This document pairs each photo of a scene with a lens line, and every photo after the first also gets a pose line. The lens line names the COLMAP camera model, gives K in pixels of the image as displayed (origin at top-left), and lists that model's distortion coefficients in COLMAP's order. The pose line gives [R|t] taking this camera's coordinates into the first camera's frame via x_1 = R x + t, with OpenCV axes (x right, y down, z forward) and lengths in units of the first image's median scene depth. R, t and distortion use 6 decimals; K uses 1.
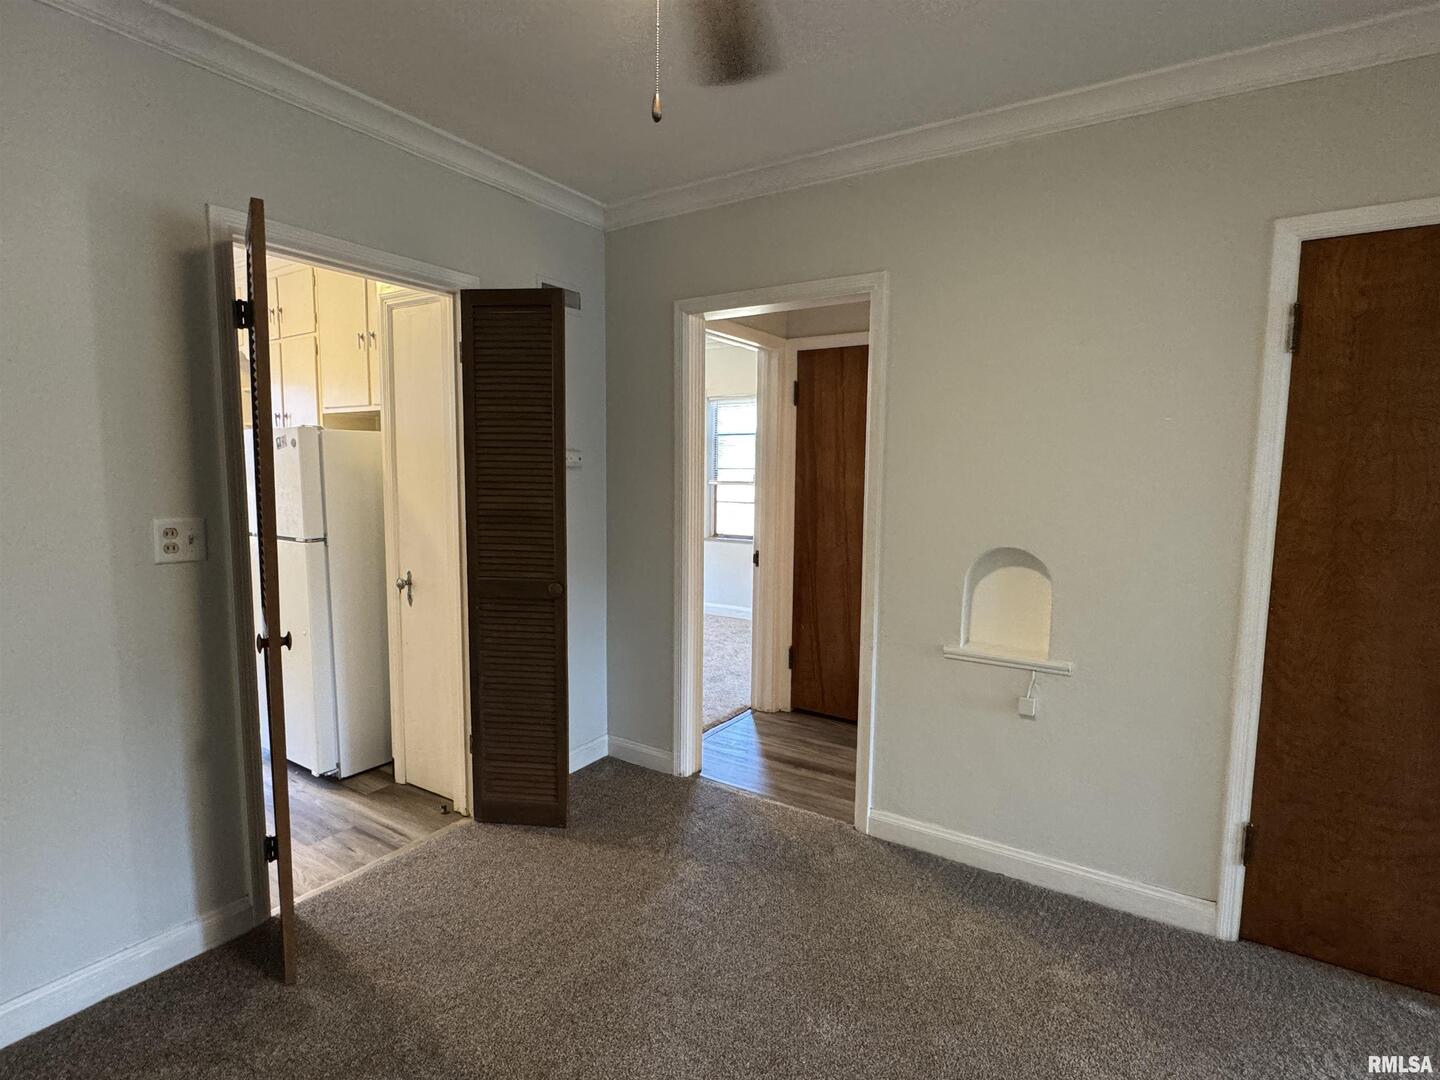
lens RADIAL K [[722.0, 0, 705.6], [0, 722.0, 546.5], [0, 0, 1]] dist [-0.005138, 0.000475]
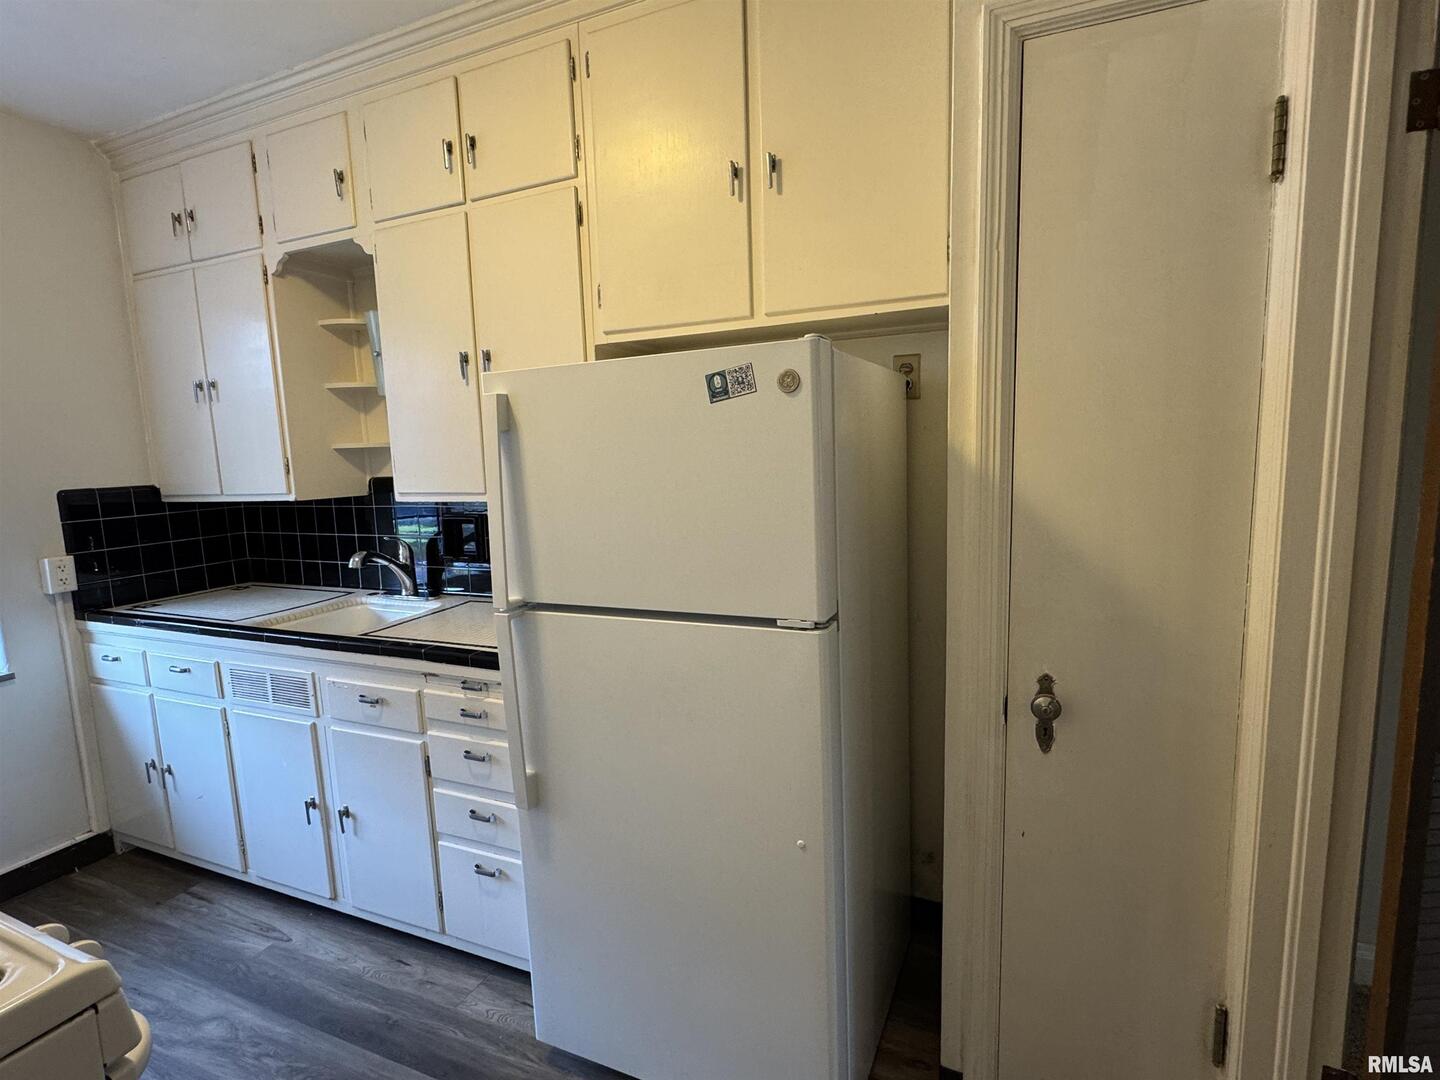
lens RADIAL K [[722.0, 0, 716.2], [0, 722.0, 543.1], [0, 0, 1]] dist [-0.005138, 0.000475]
pose [[0.982932, -0.064834, 0.172164, -0.899956], [0.061514, 0.997804, 0.024556, -0.089225], [-0.173378, -0.013546, 0.984762, 0.811500]]
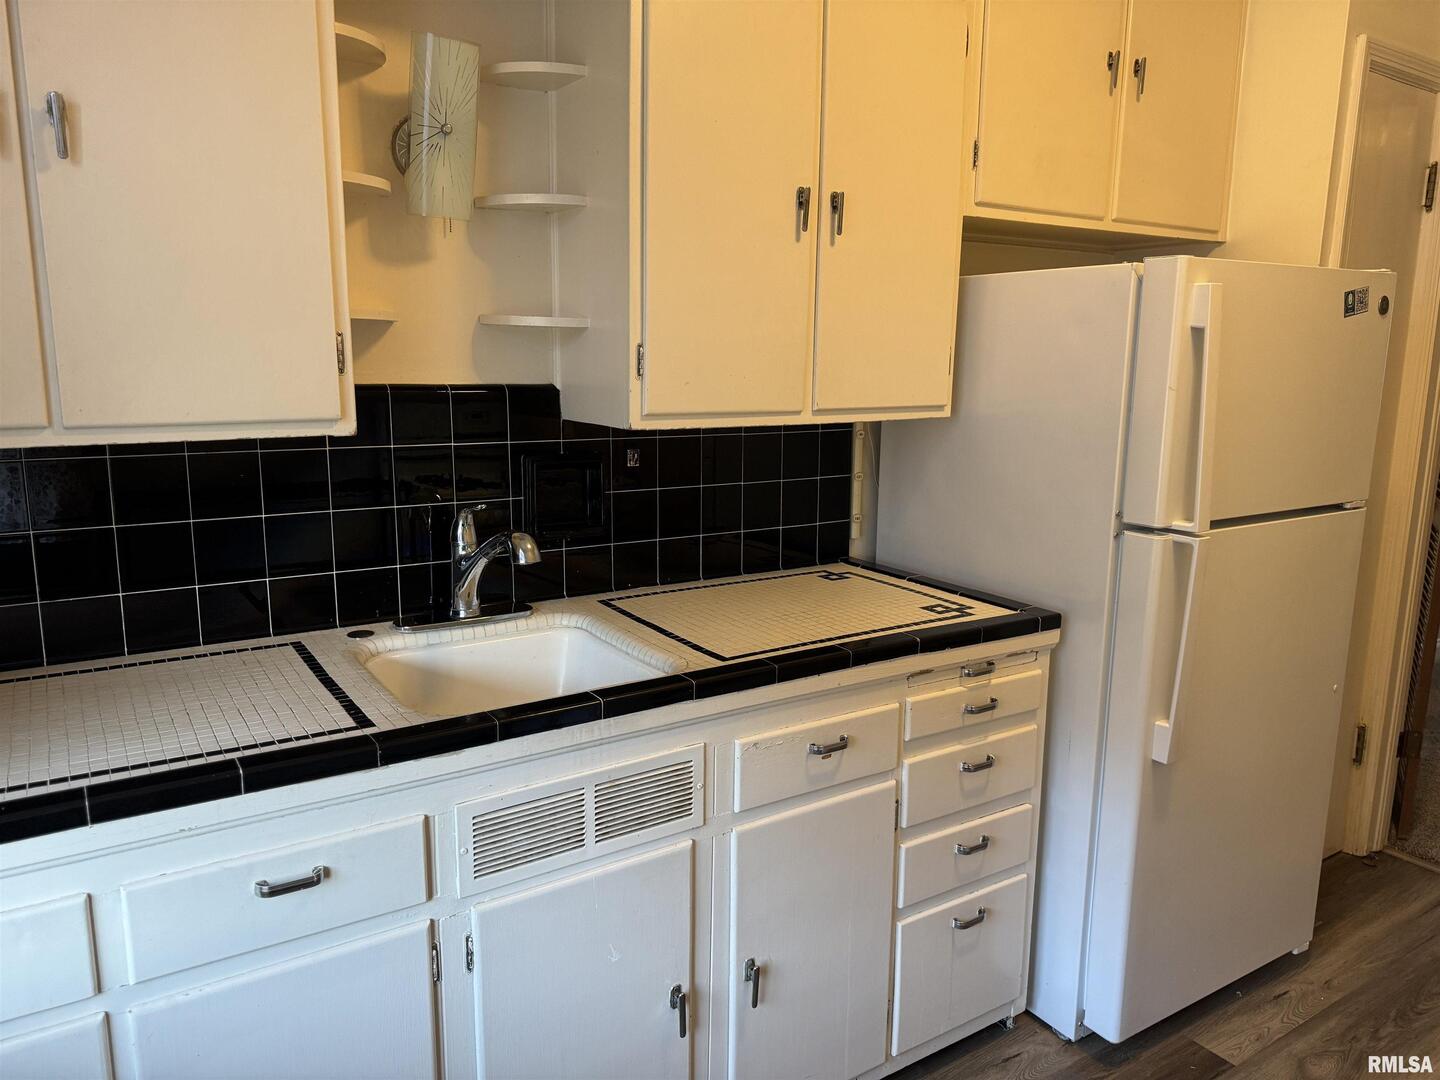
lens RADIAL K [[1008.5, 0, 717.8], [0, 1008.5, 539.7], [0, 0, 1]] dist [0.051366, -0.075621]
pose [[0.390890, -0.162193, 0.906035, -1.845901], [0.096909, 0.986133, 0.134723, -0.162830], [-0.915322, 0.035141, 0.401187, 1.502931]]
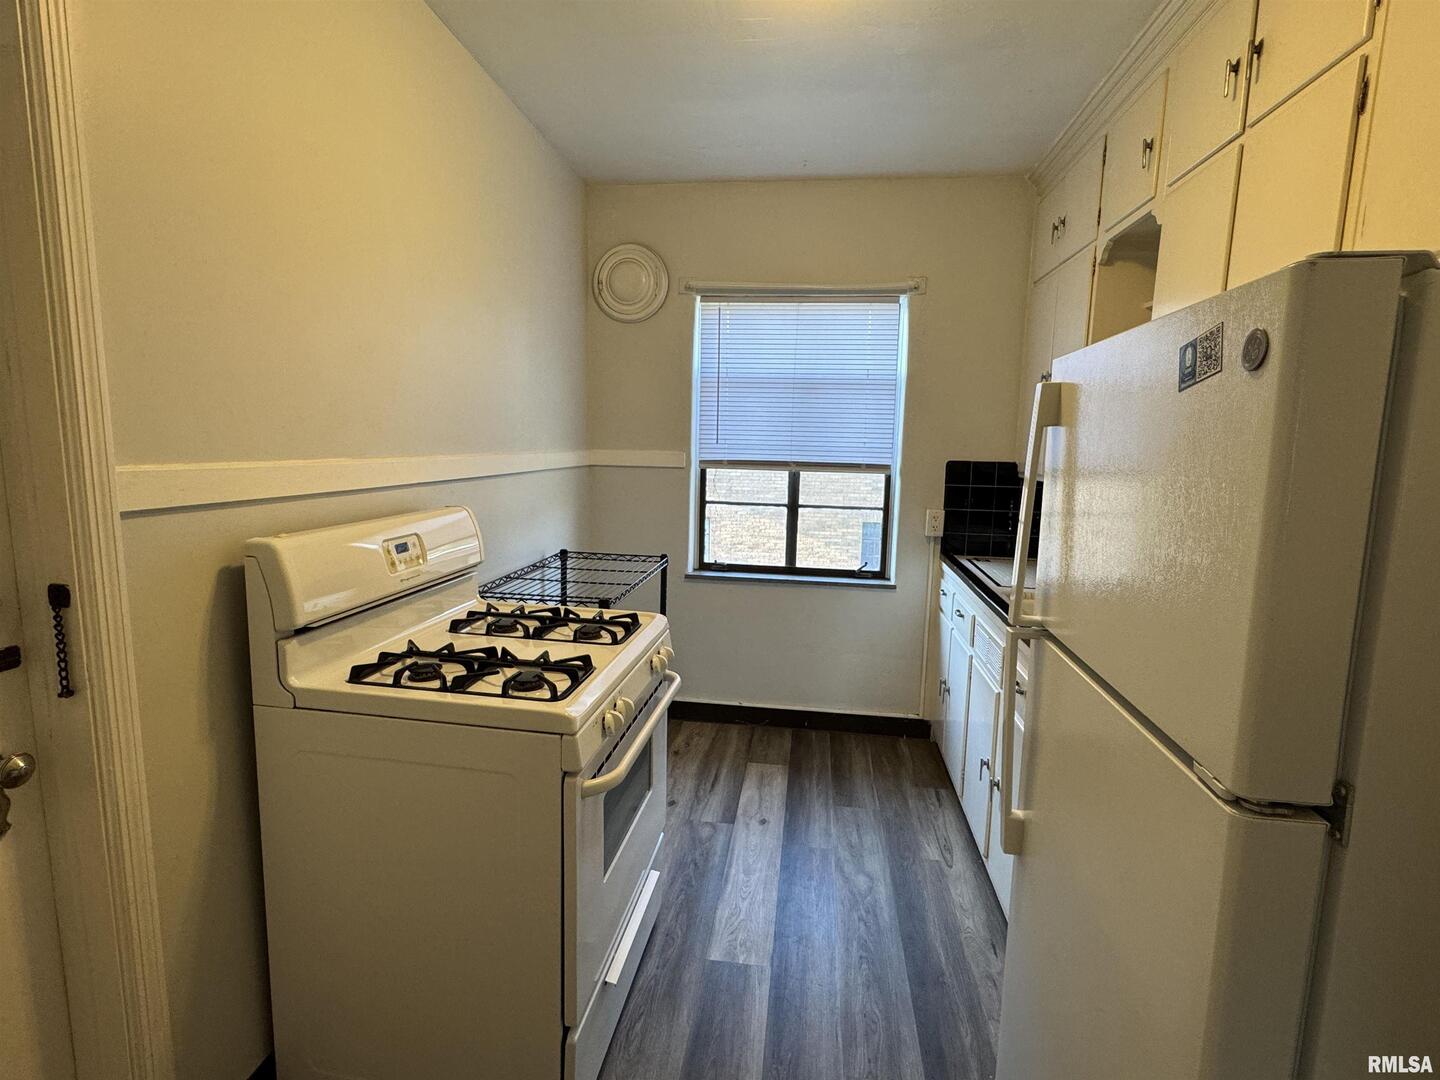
lens RADIAL K [[722.0, 0, 714.0], [0, 722.0, 541.1], [0, 0, 1]] dist [-0.005138, 0.000475]
pose [[0.436356, 0.129273, -0.890439, -0.581850], [-0.116107, 0.989441, 0.086748, -0.114483], [0.892251, 0.065533, 0.446758, 1.001420]]
